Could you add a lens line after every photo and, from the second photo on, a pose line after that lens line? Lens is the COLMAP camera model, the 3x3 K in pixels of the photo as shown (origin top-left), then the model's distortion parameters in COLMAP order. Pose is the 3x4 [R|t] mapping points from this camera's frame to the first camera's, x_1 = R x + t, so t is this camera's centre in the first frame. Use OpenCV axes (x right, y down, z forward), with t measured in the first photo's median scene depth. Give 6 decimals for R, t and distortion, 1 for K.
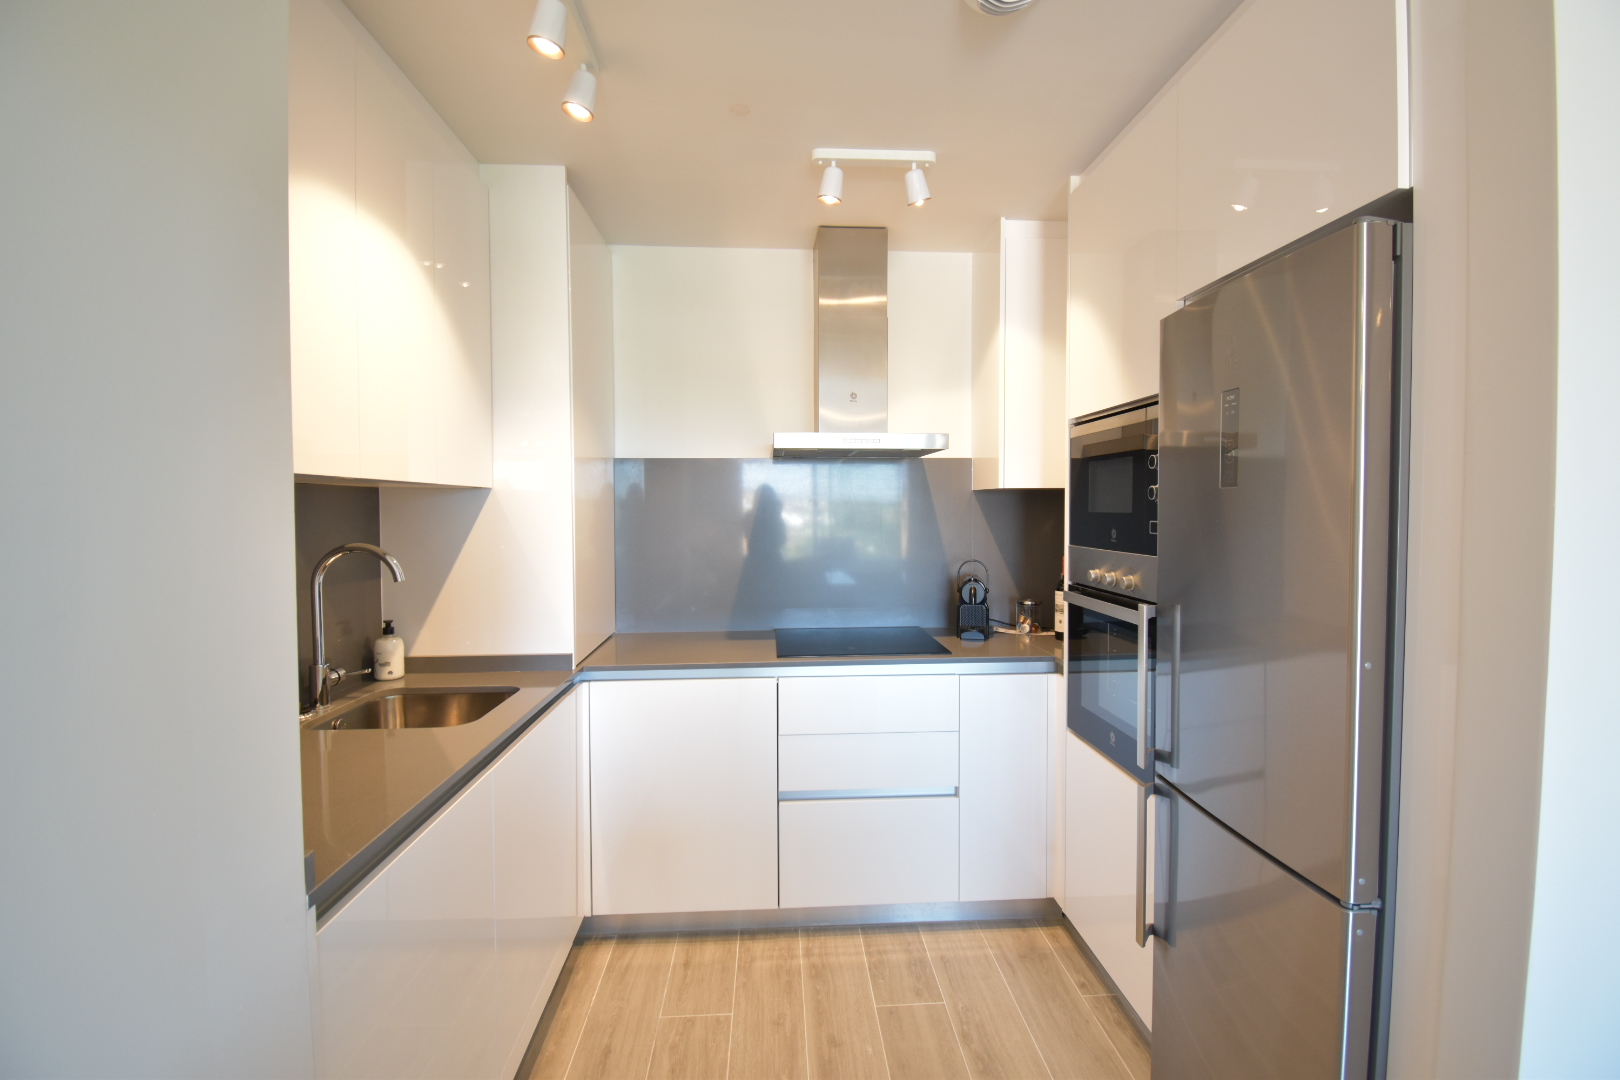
lens RADIAL K [[709.7, 0, 812.3], [0, 709.7, 535.4], [0, 0, 1]] dist [0.001234, -0.007280]
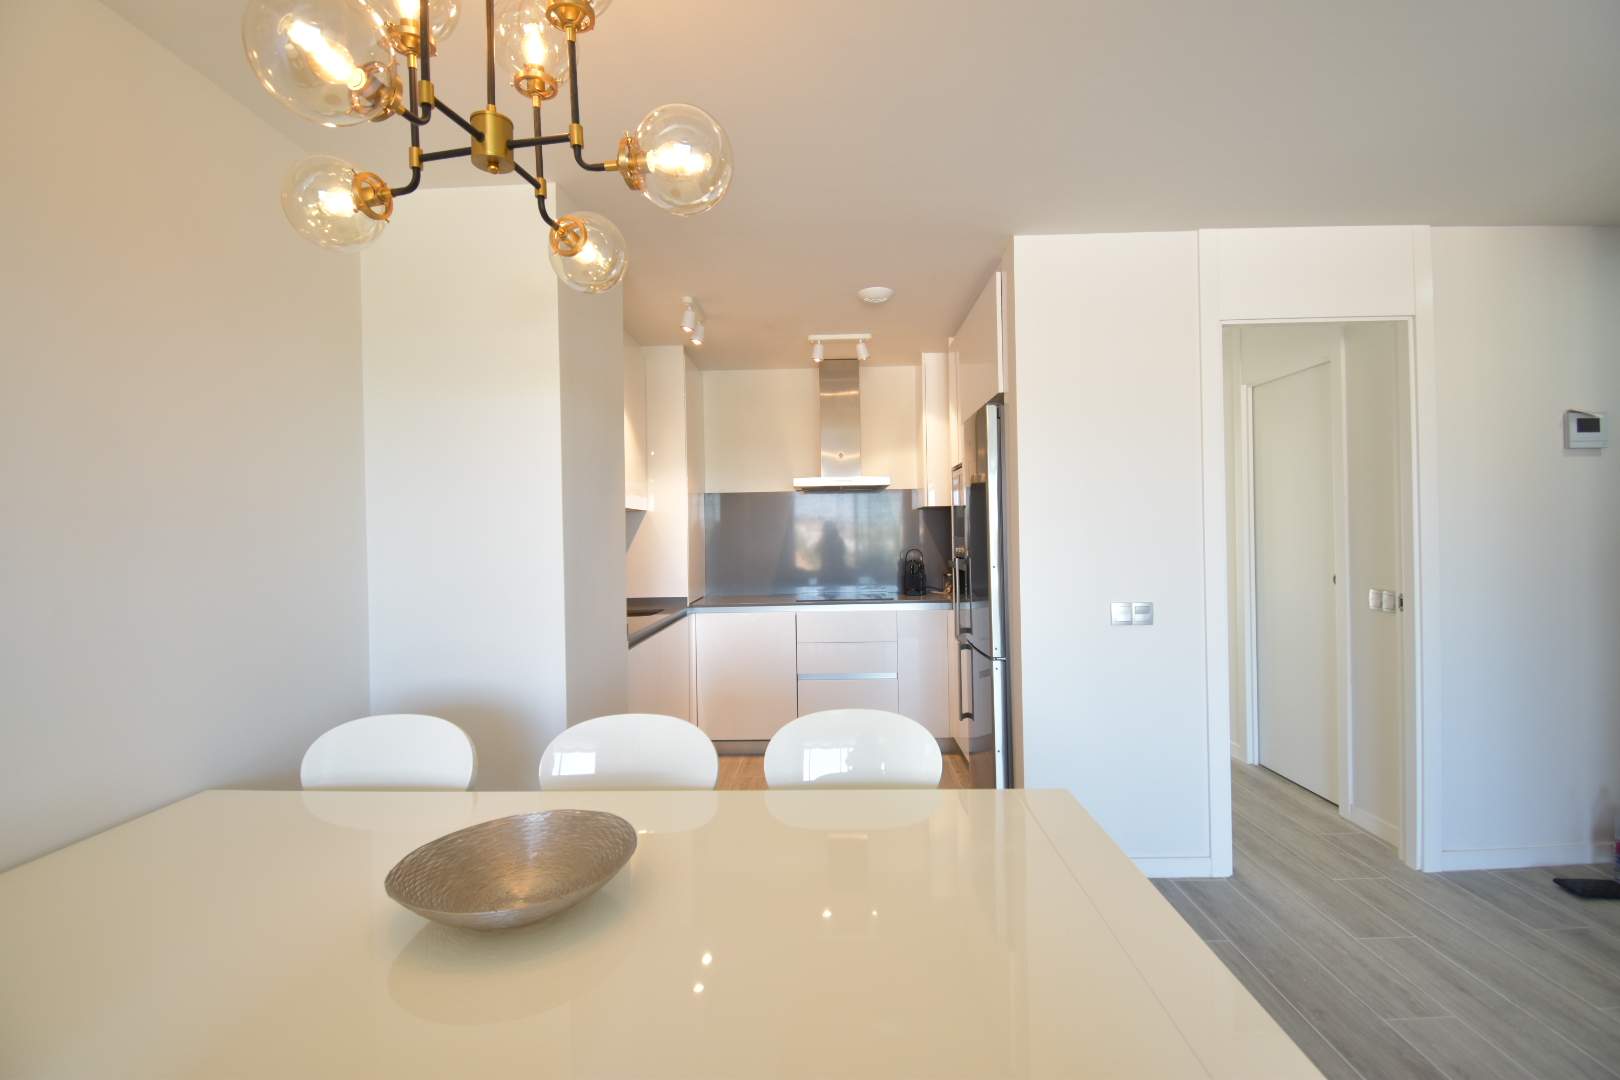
lens RADIAL K [[709.7, 0, 812.3], [0, 709.7, 535.4], [0, 0, 1]] dist [0.001234, -0.007280]
pose [[0.995980, -0.014010, -0.088477, 0.167254], [0.010831, 0.999282, -0.036312, 0.075034], [0.088922, 0.035208, 0.995416, -0.876182]]
